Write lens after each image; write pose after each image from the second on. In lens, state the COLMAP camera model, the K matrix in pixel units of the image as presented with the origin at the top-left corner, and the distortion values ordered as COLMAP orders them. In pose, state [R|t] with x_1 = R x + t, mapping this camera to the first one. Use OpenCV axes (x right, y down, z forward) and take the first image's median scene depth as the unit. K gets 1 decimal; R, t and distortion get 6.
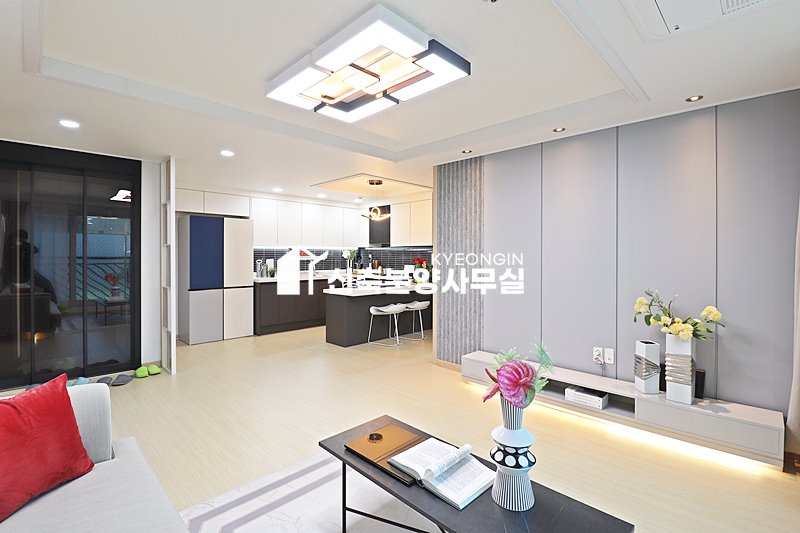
lens RADIAL K [[369.7, 0, 398.1], [0, 369.7, 258.5], [0, 0, 1]] dist [-0.005272, -0.008330]
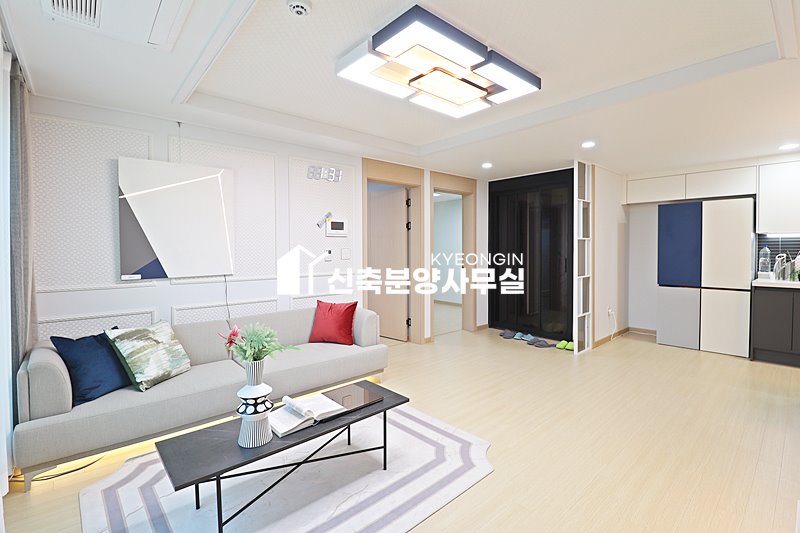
lens RADIAL K [[369.7, 0, 405.7], [0, 369.7, 256.0], [0, 0, 1]] dist [-0.005272, -0.008330]
pose [[-0.062635, 0.017940, -0.997875, 0.521035], [-0.003963, 0.999826, 0.018224, -0.003184], [0.998029, 0.005096, -0.062553, 0.541187]]
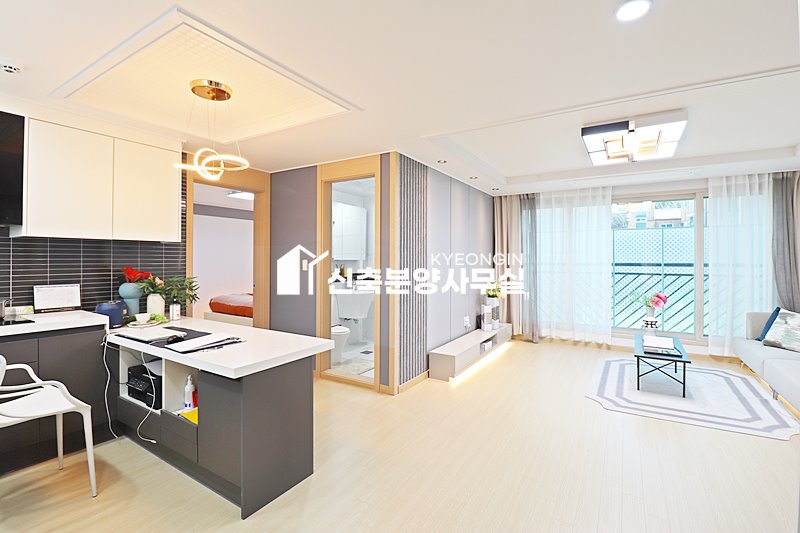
lens RADIAL K [[369.7, 0, 396.7], [0, 369.7, 255.4], [0, 0, 1]] dist [-0.005272, -0.008330]
pose [[-0.220274, 0.006730, 0.975415, -0.742904], [0.004731, 0.999972, -0.005831, -0.017077], [-0.975427, 0.003330, -0.220300, 1.254750]]
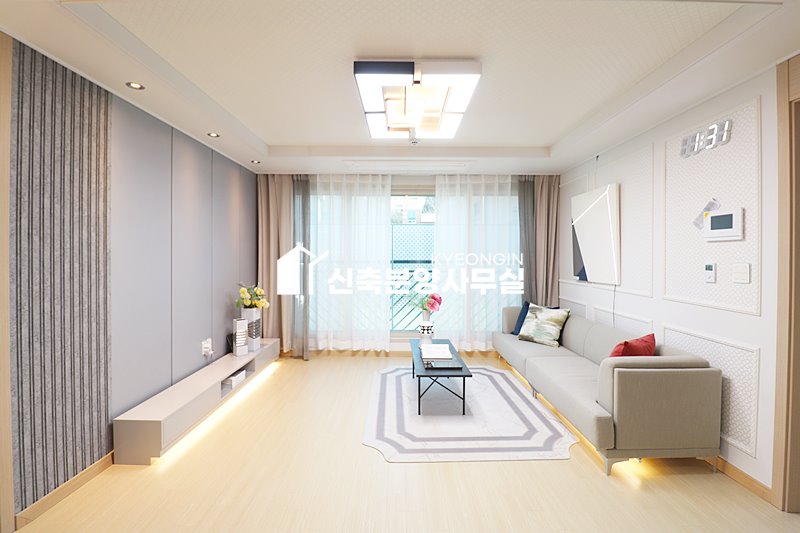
lens RADIAL K [[369.7, 0, 400.5], [0, 369.7, 258.3], [0, 0, 1]] dist [-0.005272, -0.008330]
pose [[-0.702821, -0.009819, 0.711299, -0.498374], [0.000281, 0.999901, 0.014080, -0.017901], [-0.711366, 0.010096, -0.702749, 1.031202]]
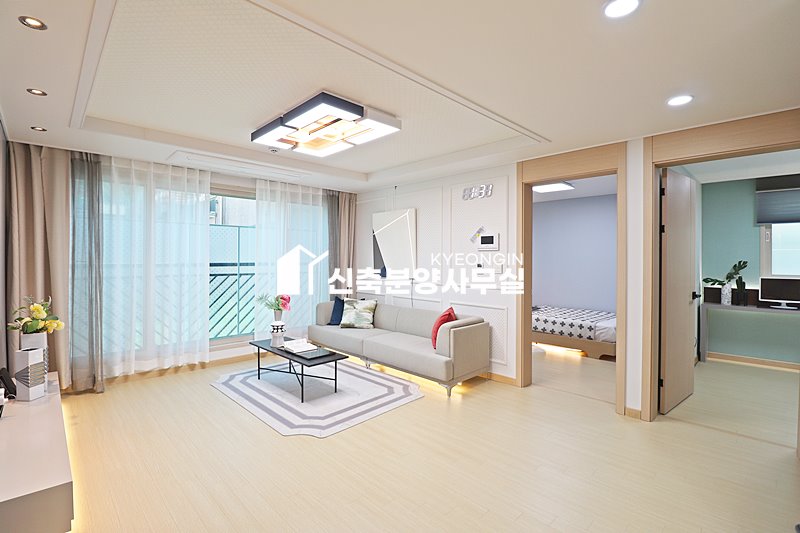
lens RADIAL K [[369.7, 0, 398.6], [0, 369.7, 258.7], [0, 0, 1]] dist [-0.005272, -0.008330]
pose [[-0.999784, -0.005997, 0.019896, -0.225910], [-0.005807, 0.999937, 0.009612, -0.022346], [-0.019953, 0.009494, -0.999756, 1.303013]]
